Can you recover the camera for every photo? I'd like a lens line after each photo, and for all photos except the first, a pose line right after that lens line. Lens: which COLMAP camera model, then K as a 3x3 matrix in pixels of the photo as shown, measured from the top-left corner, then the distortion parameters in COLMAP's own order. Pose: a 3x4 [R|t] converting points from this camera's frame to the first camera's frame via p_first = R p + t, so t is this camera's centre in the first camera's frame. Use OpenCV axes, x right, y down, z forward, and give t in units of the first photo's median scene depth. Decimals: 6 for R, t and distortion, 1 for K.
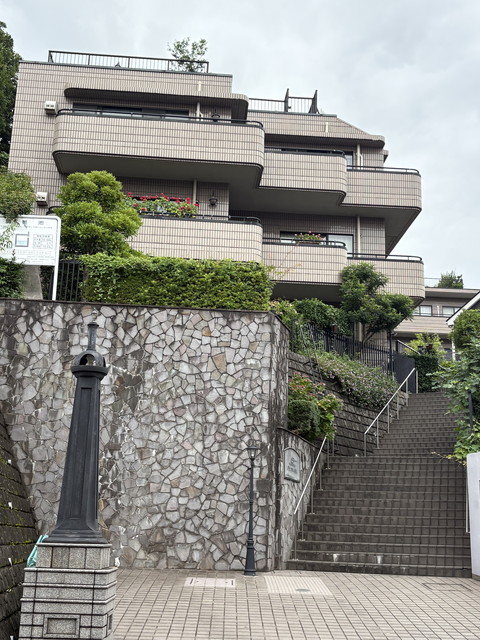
lens RADIAL K [[790.6, 0, 240.1], [0, 790.6, 321.6], [0, 0, 1]] dist [0.134720, 0.000000]
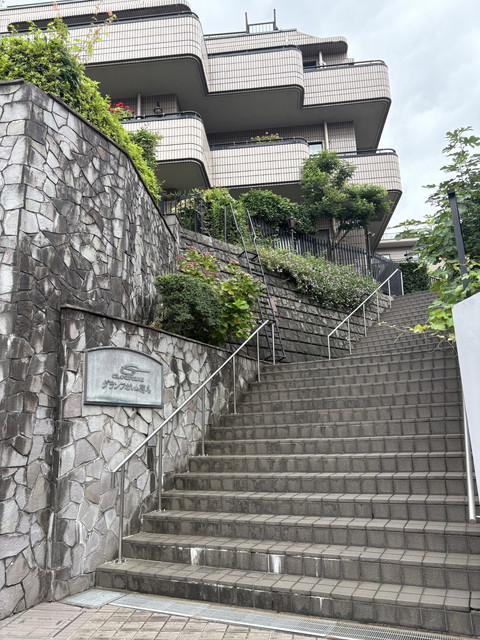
lens RADIAL K [[482.5, 0, 239.8], [0, 482.5, 317.0], [0, 0, 1]] dist [0.044765, -0.011993]
pose [[0.983186, -0.099236, -0.153288, 0.148403], [0.102861, 0.994569, 0.015880, 0.106244], [0.150879, -0.031380, 0.988054, 0.514794]]
